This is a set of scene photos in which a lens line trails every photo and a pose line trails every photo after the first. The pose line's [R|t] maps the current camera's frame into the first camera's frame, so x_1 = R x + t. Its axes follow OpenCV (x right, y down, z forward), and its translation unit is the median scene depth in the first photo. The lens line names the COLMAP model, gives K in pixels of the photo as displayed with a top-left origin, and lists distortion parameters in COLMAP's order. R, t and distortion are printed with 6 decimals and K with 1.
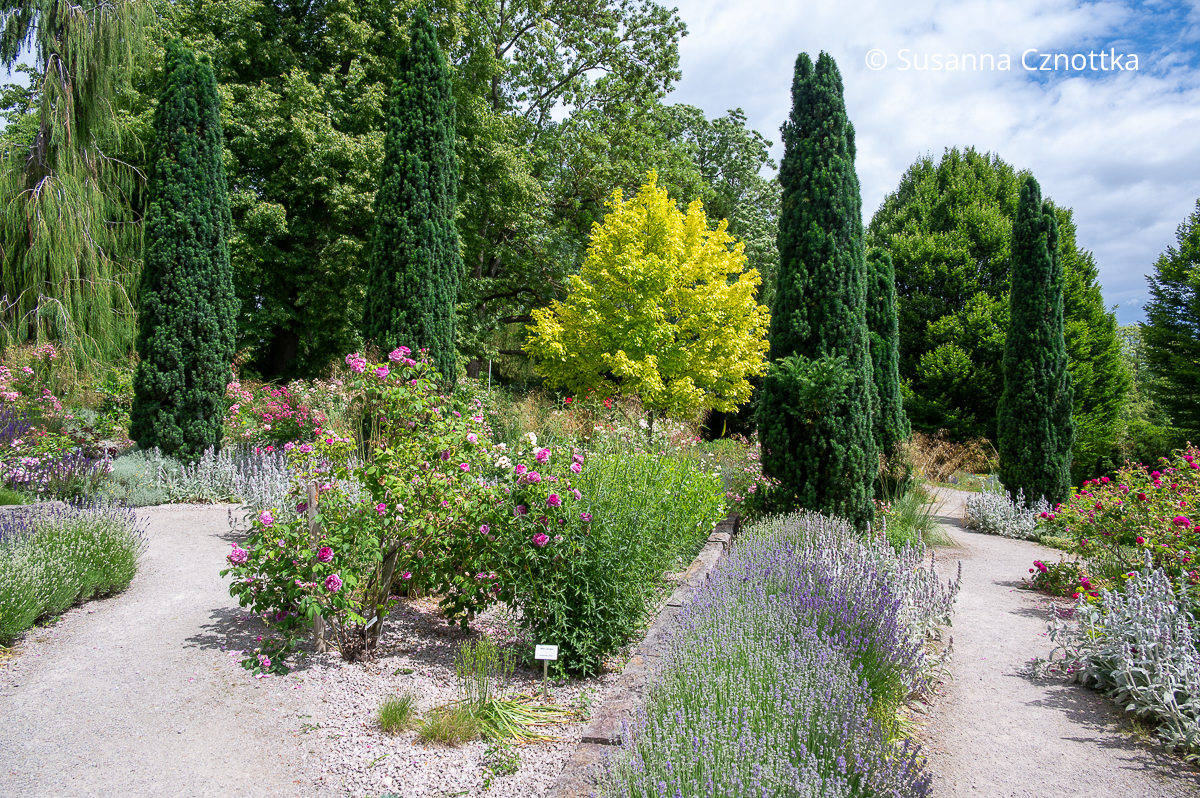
lens RADIAL K [[775.9, 0, 595.2], [0, 775.9, 401.5], [0, 0, 1]] dist [-0.008702, -0.004118]
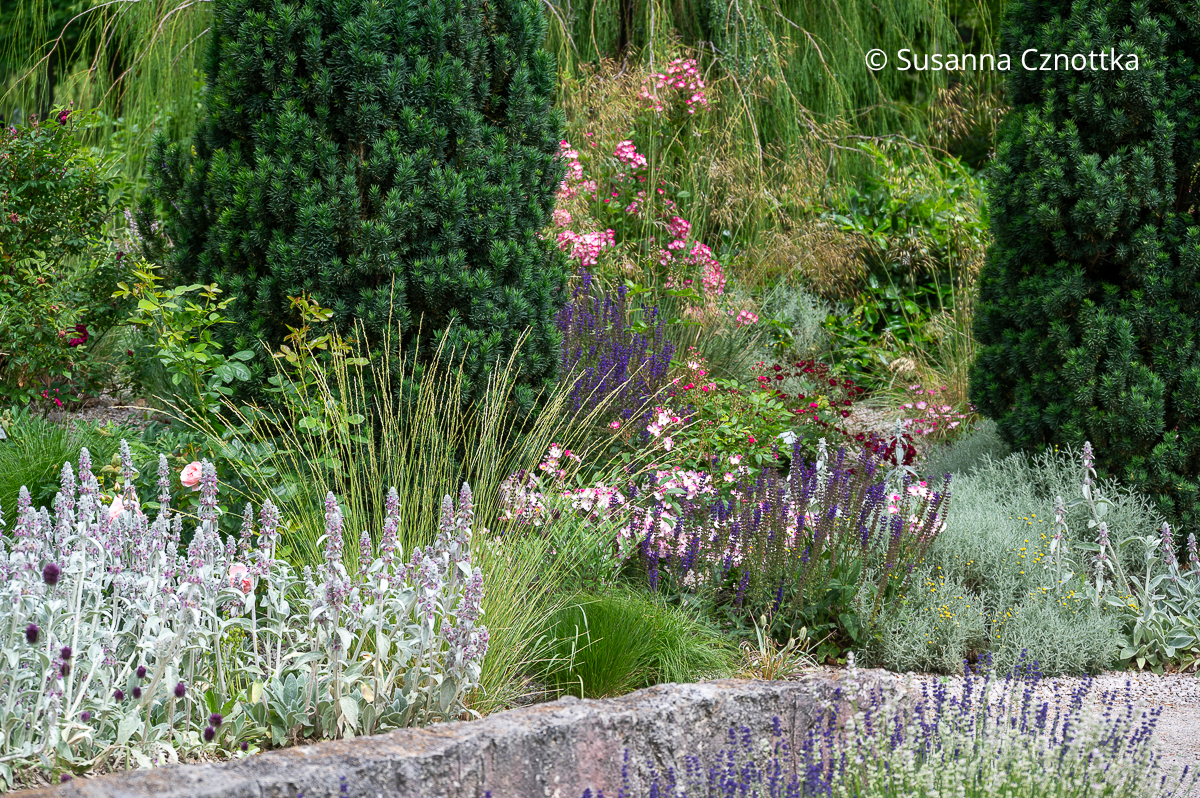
lens RADIAL K [[3037.1, 0, 600.0], [0, 3037.1, 403.1], [0, 0, 1]] dist [0.043462, 0.000000]
pose [[0.825885, 0.030509, -0.563013, -0.133452], [-0.002010, 0.998688, 0.051169, -0.007163], [0.563835, -0.041128, 0.824862, 0.077027]]
